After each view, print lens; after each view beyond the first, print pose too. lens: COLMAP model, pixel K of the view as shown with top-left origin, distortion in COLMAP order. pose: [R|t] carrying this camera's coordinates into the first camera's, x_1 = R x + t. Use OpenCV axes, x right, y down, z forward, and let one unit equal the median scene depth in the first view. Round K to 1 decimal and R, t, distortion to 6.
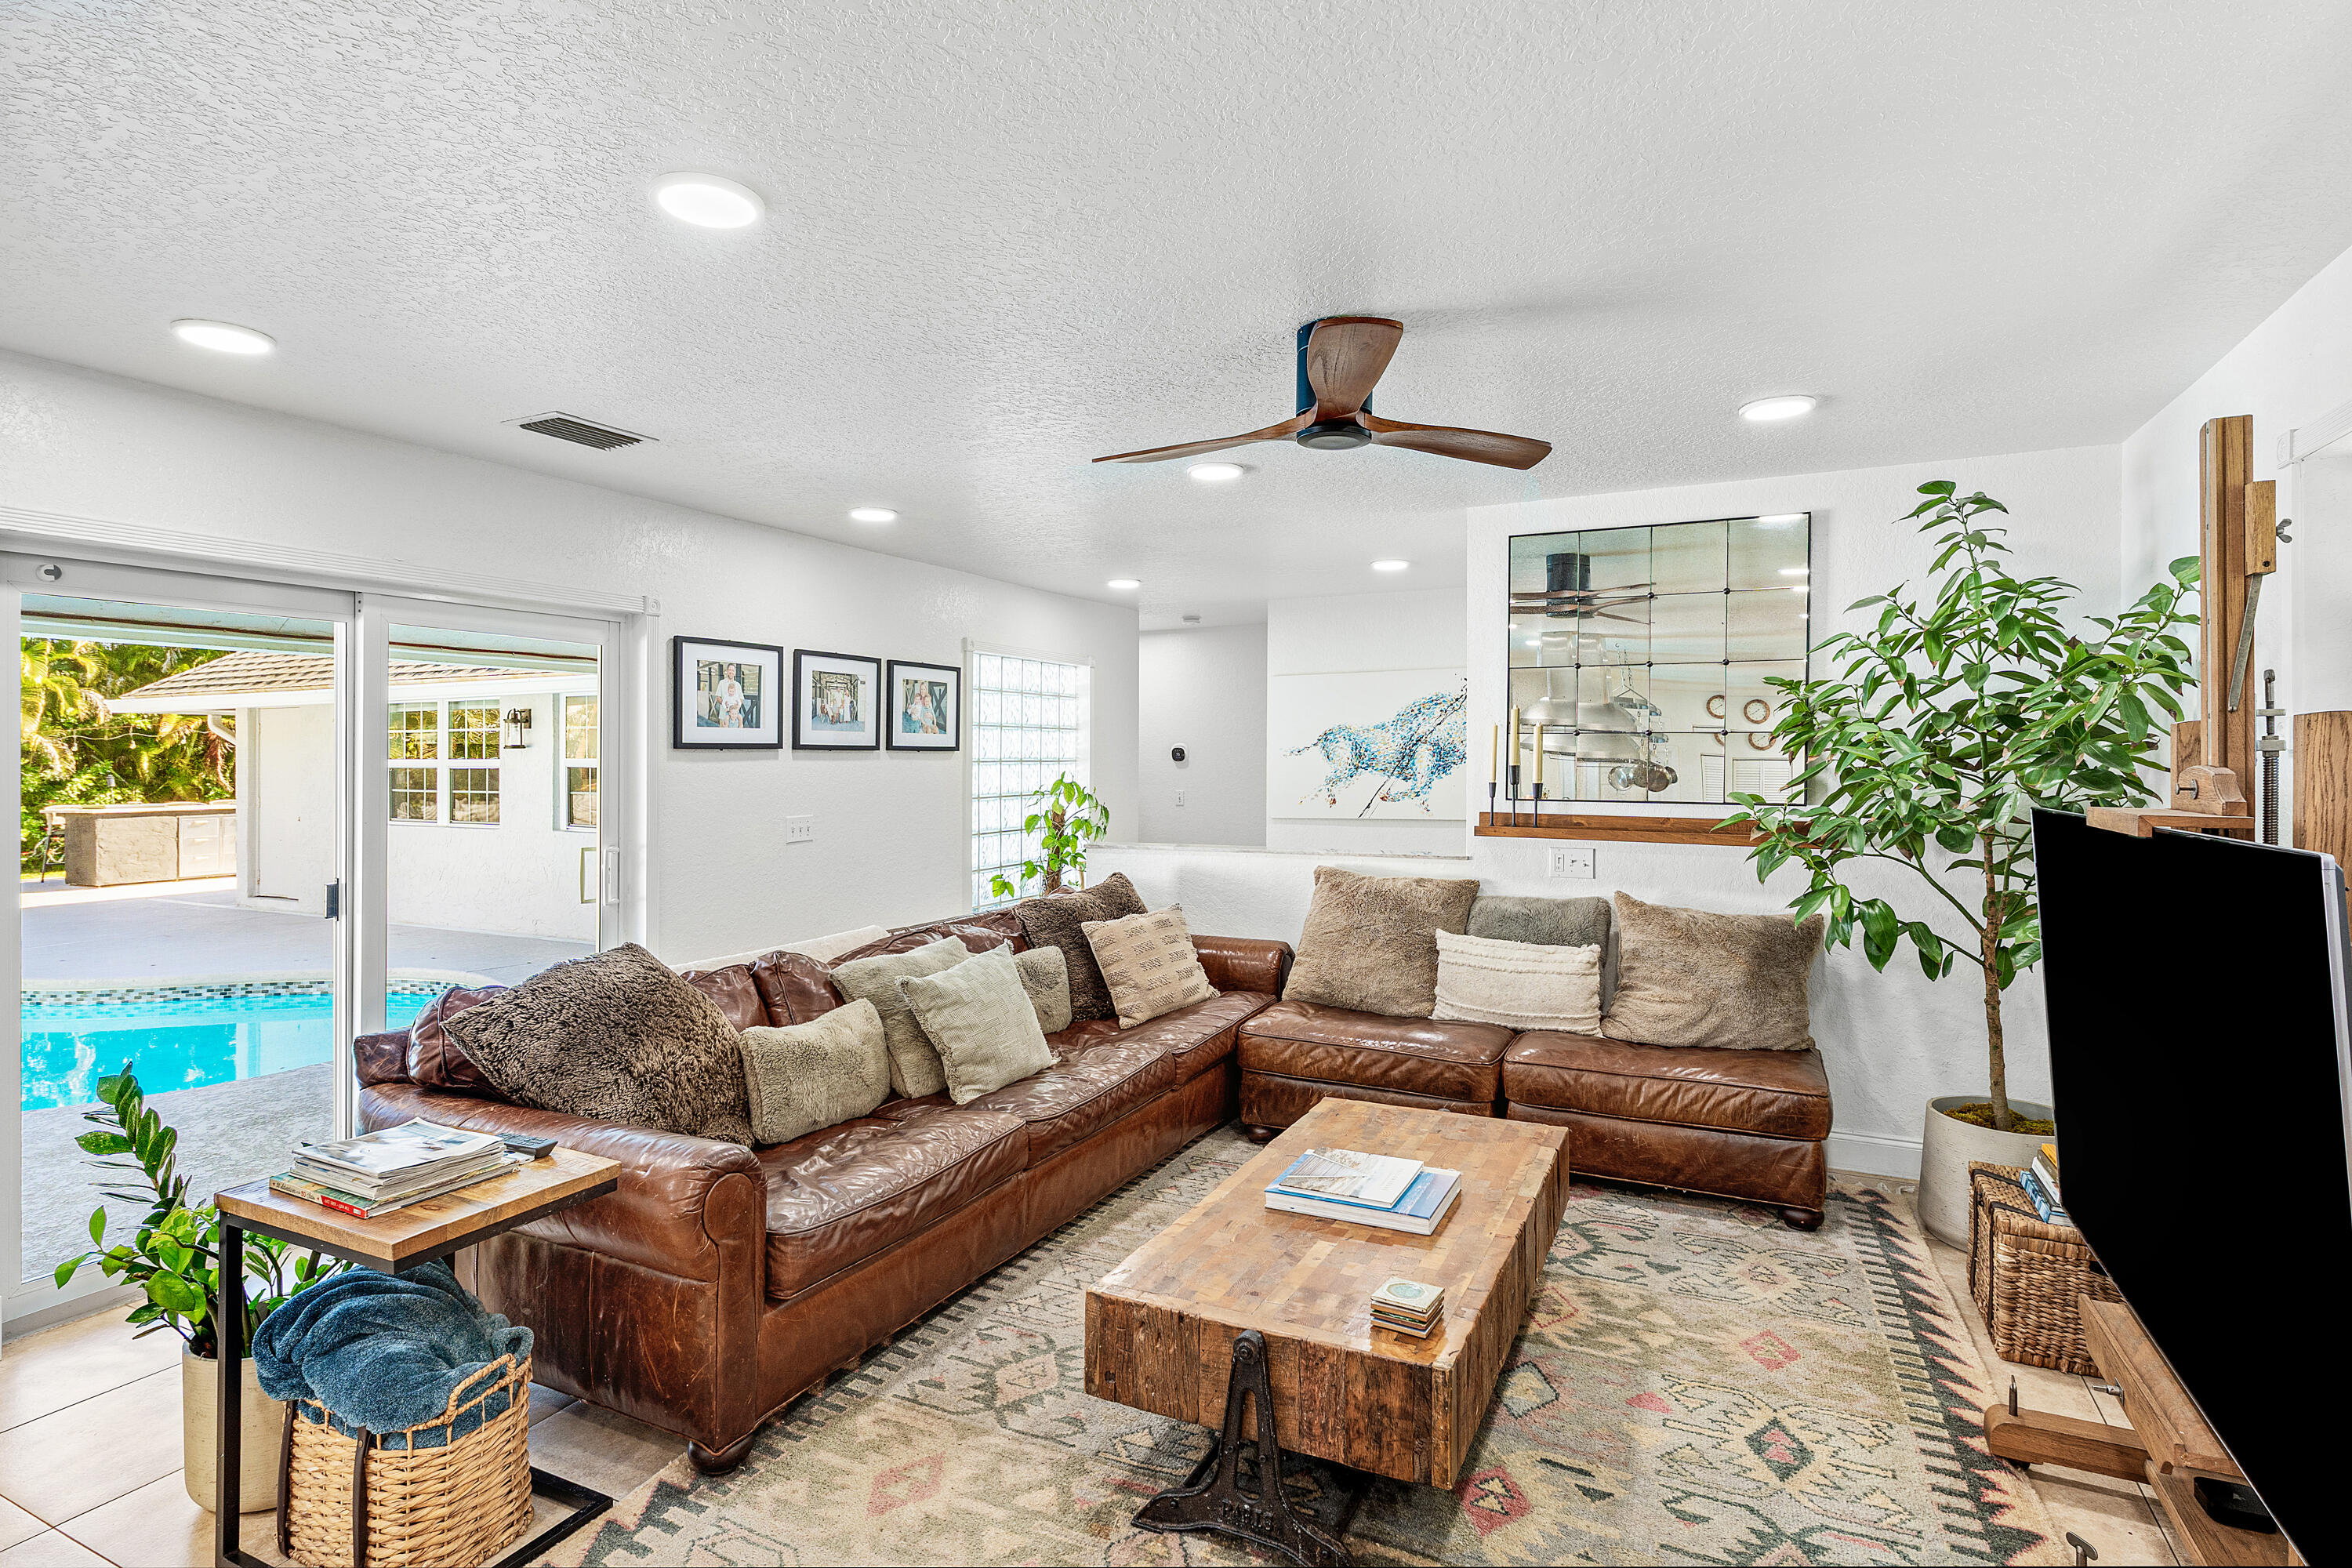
lens RADIAL K [[1144.9, 0, 1187.9], [0, 1144.9, 777.1], [0, 0, 1]] dist [-0.008598, -0.000895]
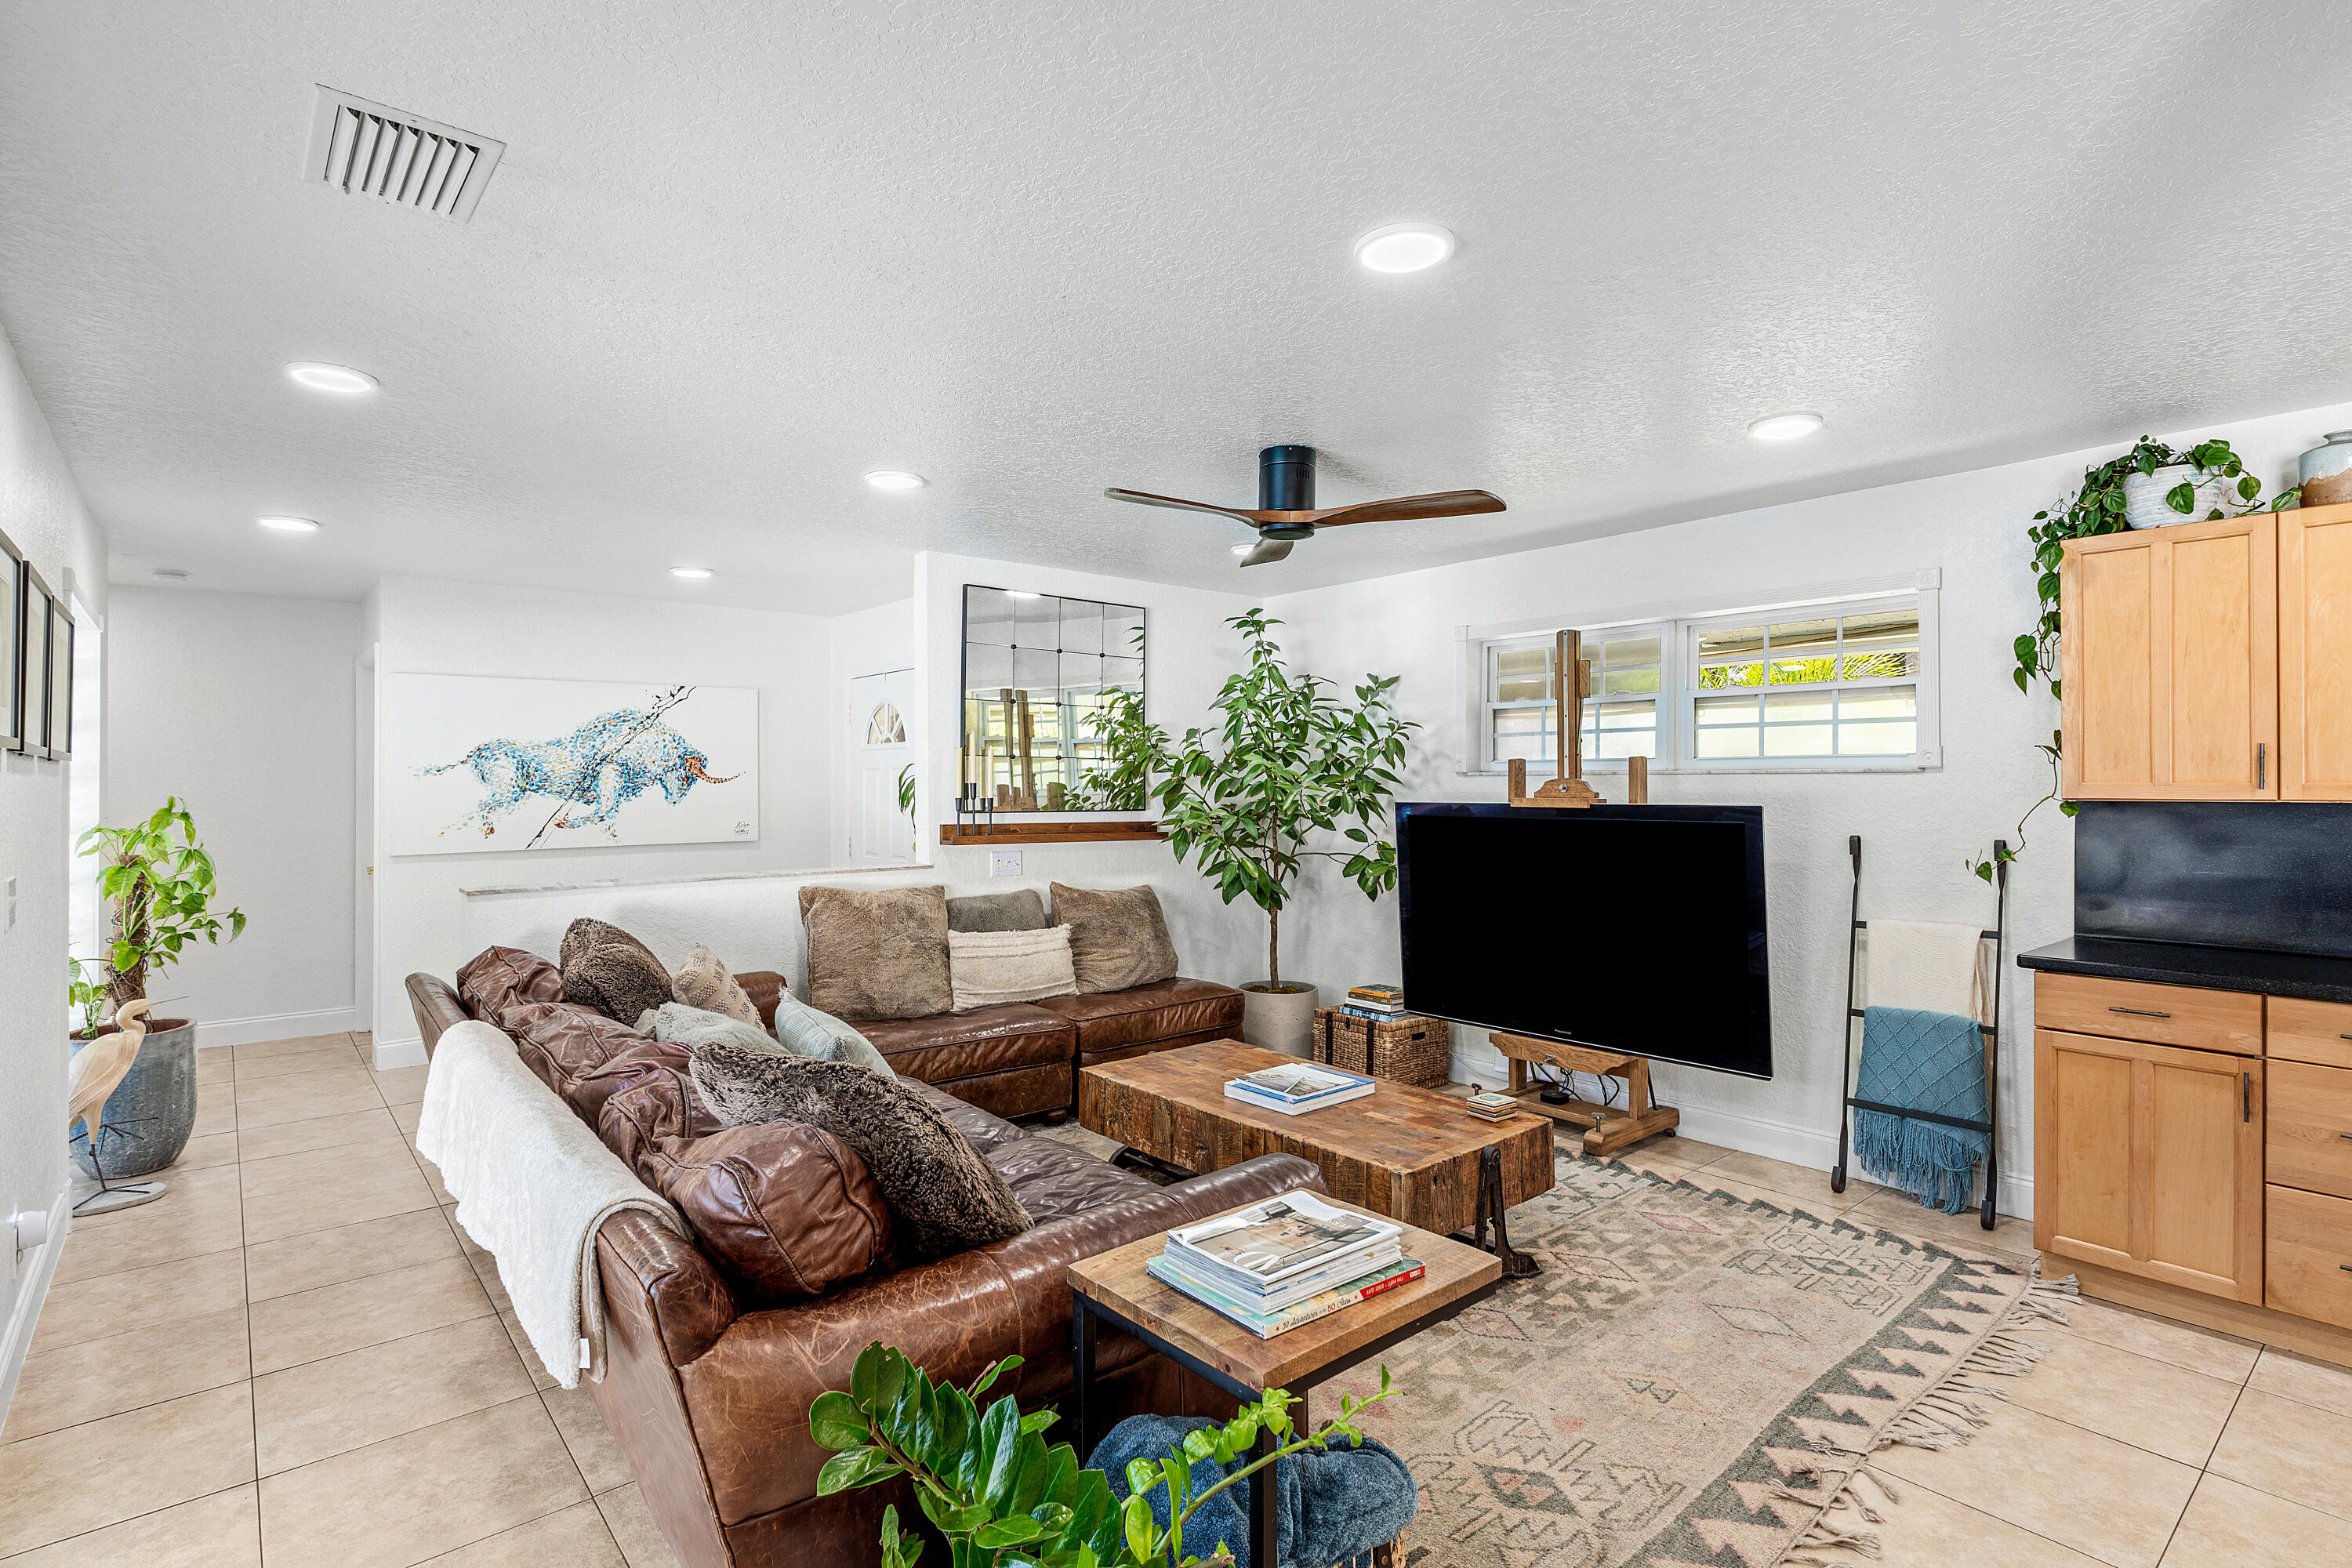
lens RADIAL K [[1144.9, 0, 1165.5], [0, 1144.9, 780.6], [0, 0, 1]] dist [-0.008598, -0.000895]
pose [[0.407724, 0.005136, 0.913091, -0.806715], [0.016223, 0.999786, -0.012868, 0.006485], [-0.912961, 0.020060, 0.407553, 0.405968]]
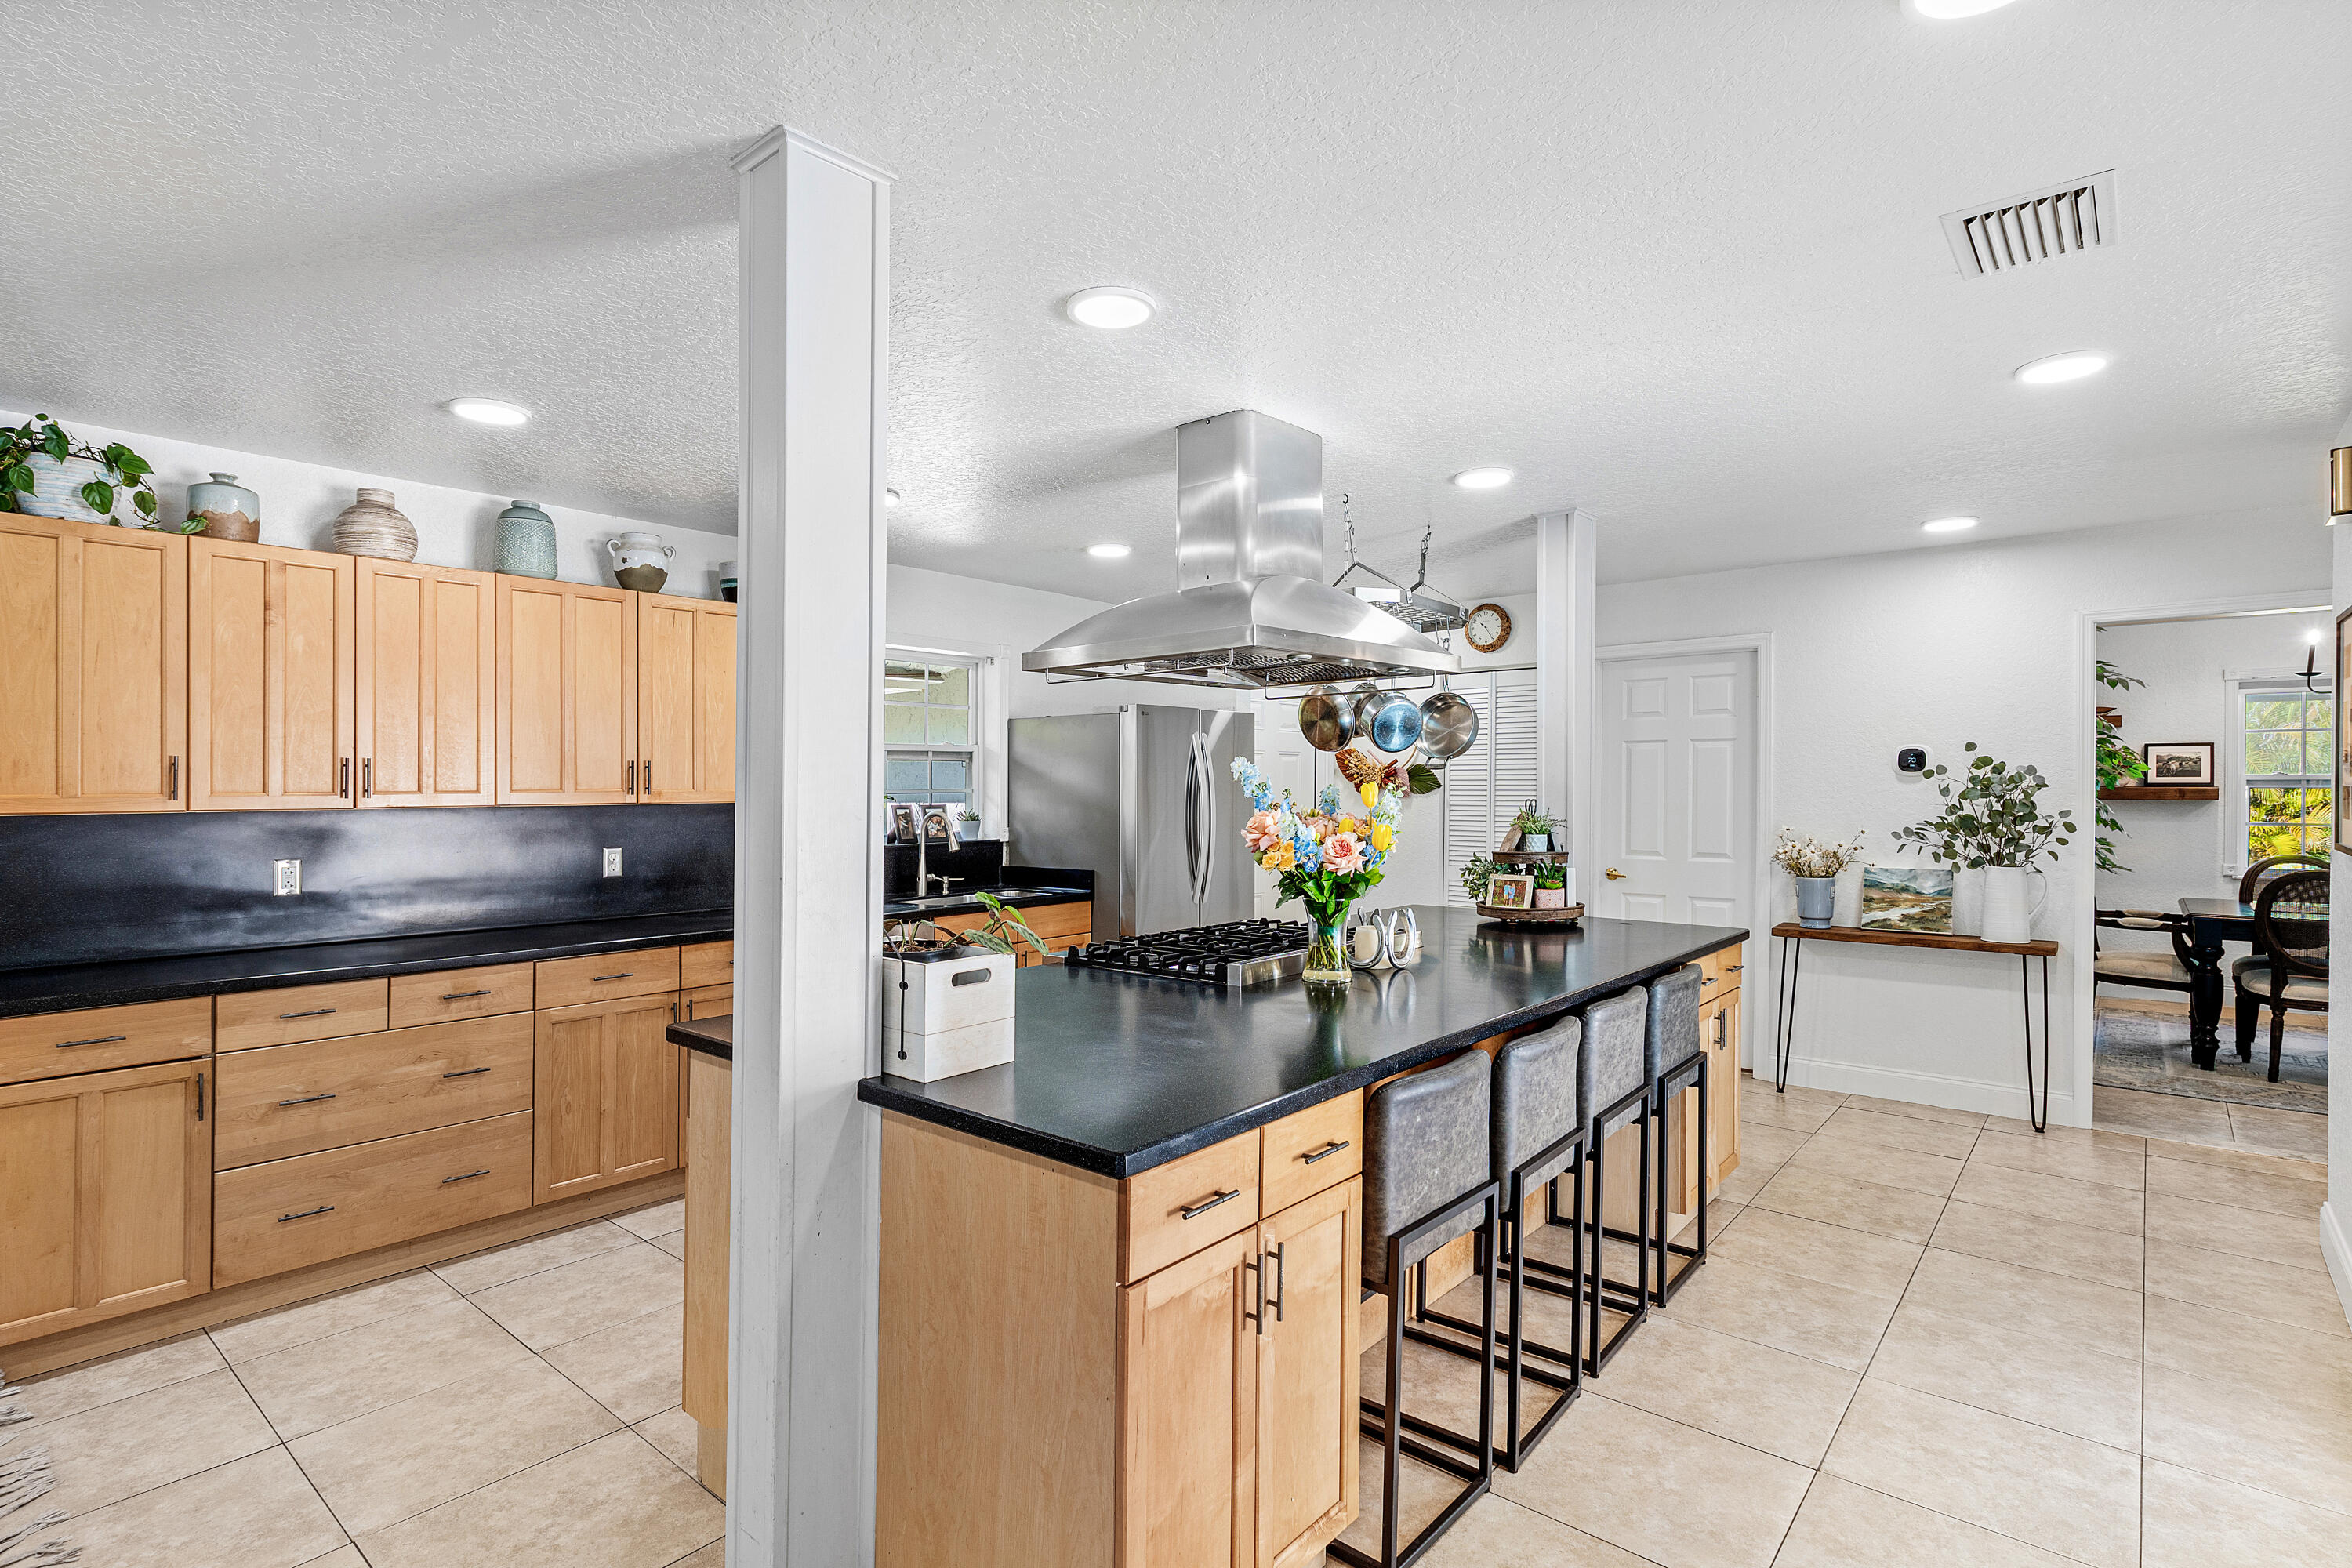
lens RADIAL K [[1144.9, 0, 1192.2], [0, 1144.9, 792.3], [0, 0, 1]] dist [-0.008598, -0.000895]
pose [[-0.970804, 0.003676, 0.239846, -0.680997], [0.010005, 0.999633, 0.025176, -0.004123], [-0.239665, 0.026841, -0.970484, 0.647027]]
